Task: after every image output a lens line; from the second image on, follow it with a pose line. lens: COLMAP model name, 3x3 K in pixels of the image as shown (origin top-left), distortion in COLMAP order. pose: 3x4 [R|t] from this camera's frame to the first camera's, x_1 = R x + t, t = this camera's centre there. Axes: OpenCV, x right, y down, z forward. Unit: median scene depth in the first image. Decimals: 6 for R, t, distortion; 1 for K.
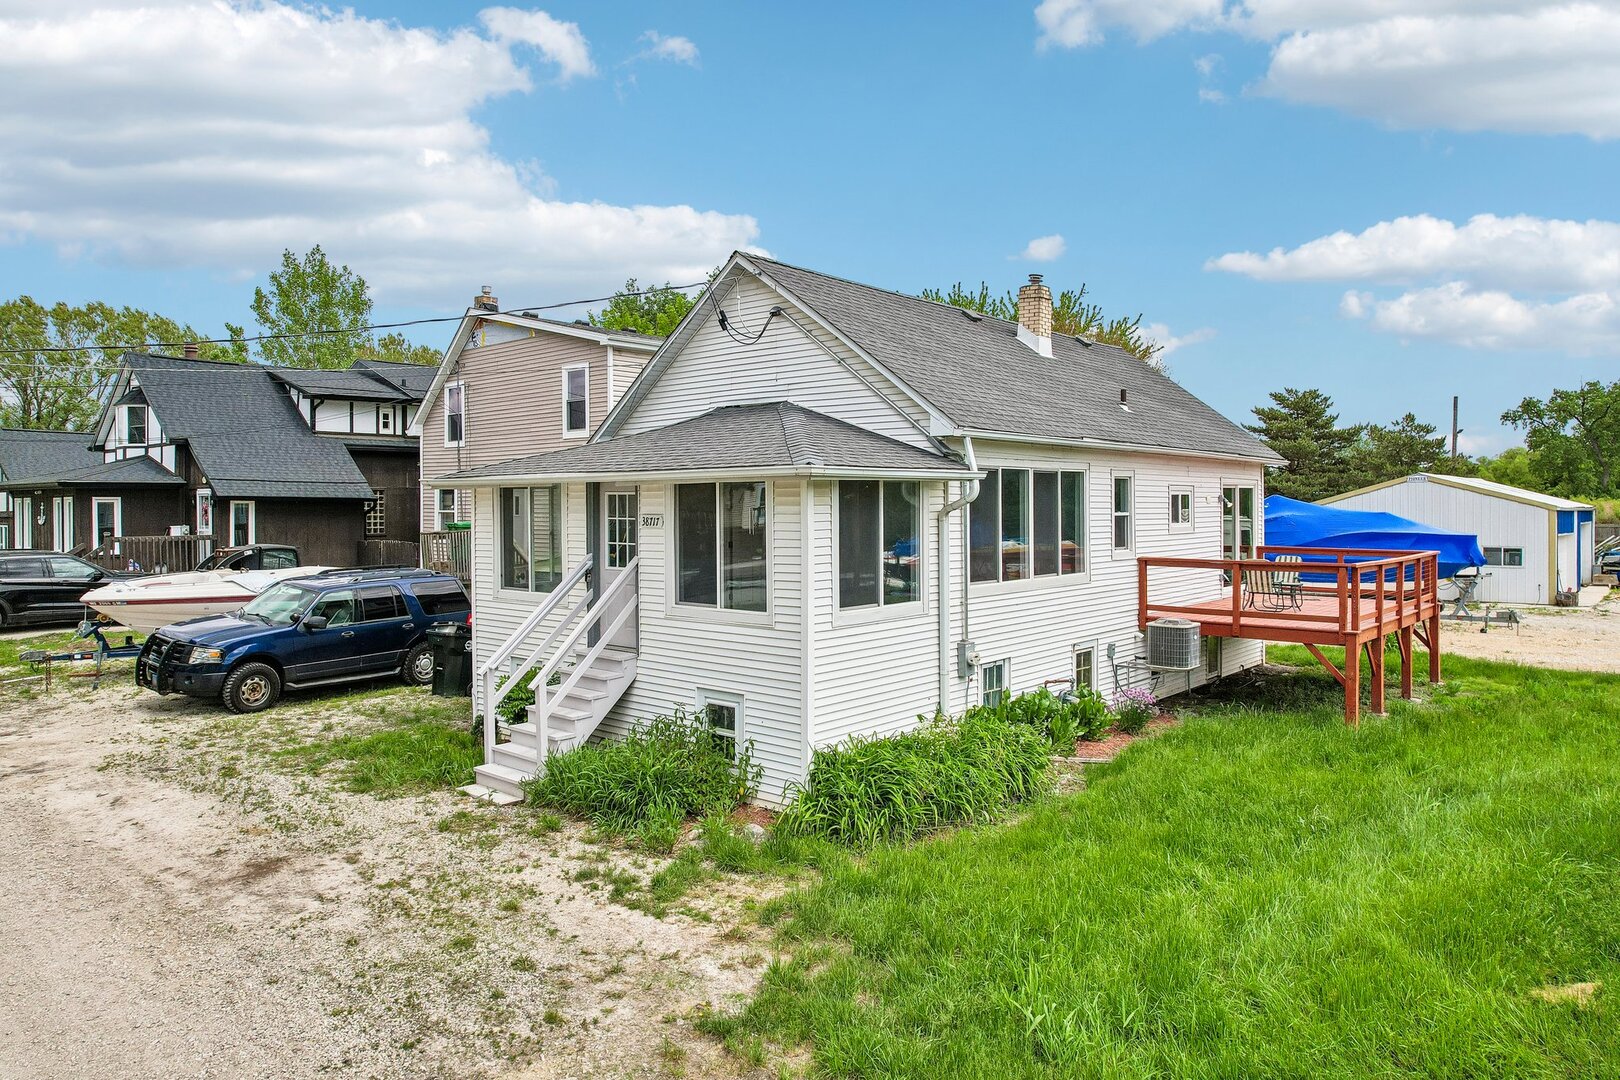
lens RADIAL K [[1028.6, 0, 810.0], [0, 1028.6, 540.0], [0, 0, 1]] dist [-0.001564, -0.000064]
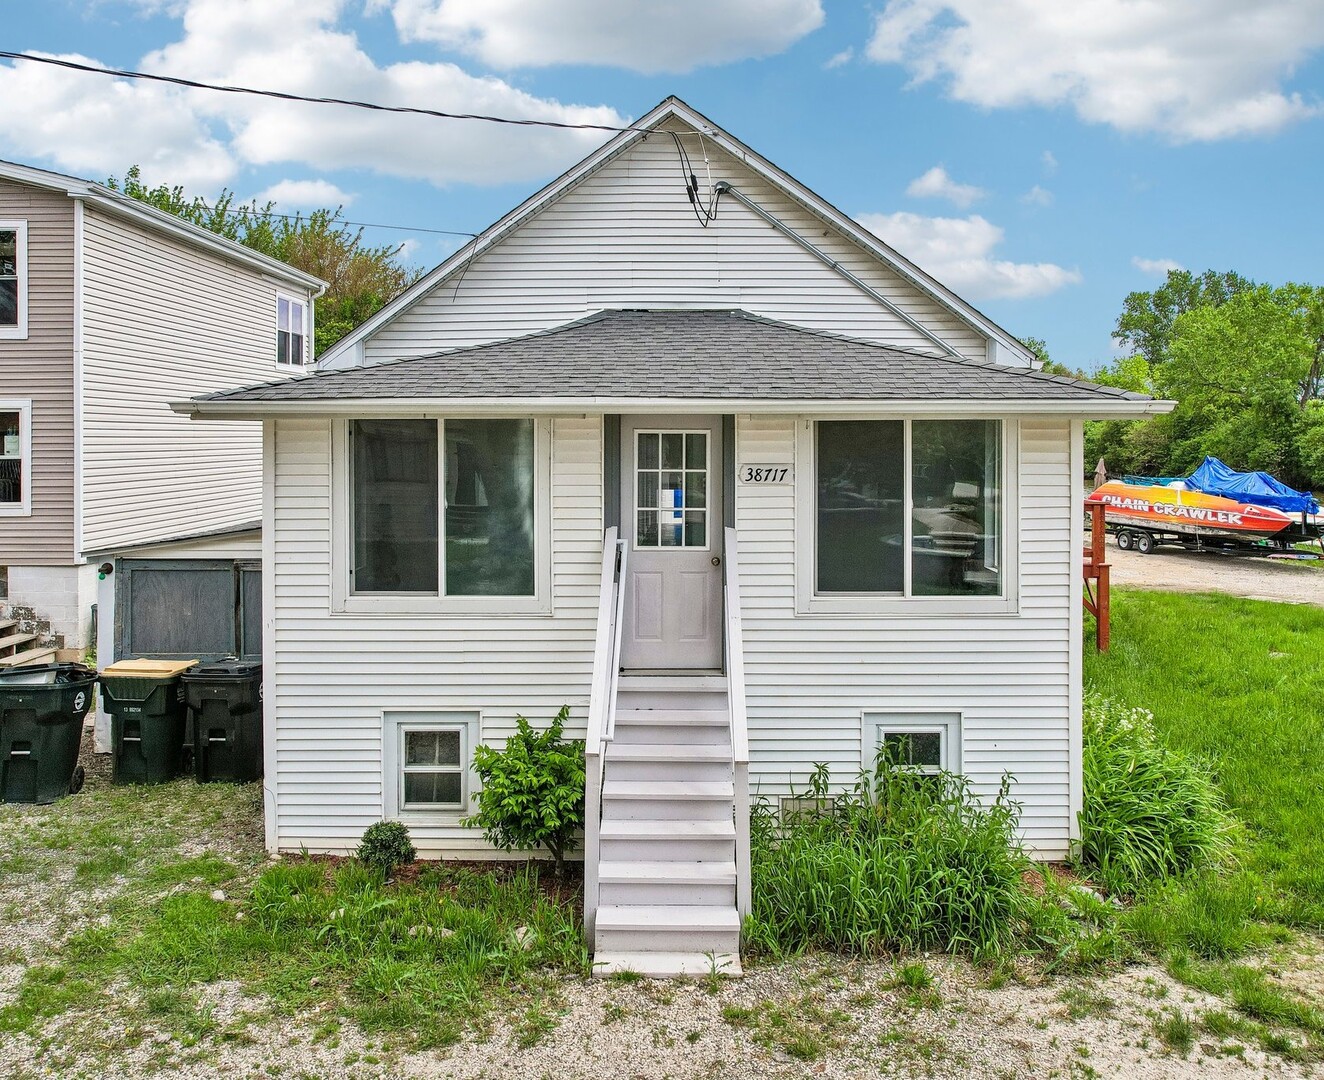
lens RADIAL K [[1042.3, 0, 663.8], [0, 1042.3, 470.5], [0, 0, 1]] dist [-0.028477, 0.011923]
pose [[0.758902, -0.013991, 0.651055, -0.642057], [0.021649, 0.999759, -0.003750, -0.019863], [-0.650845, 0.016940, 0.759021, 0.534183]]
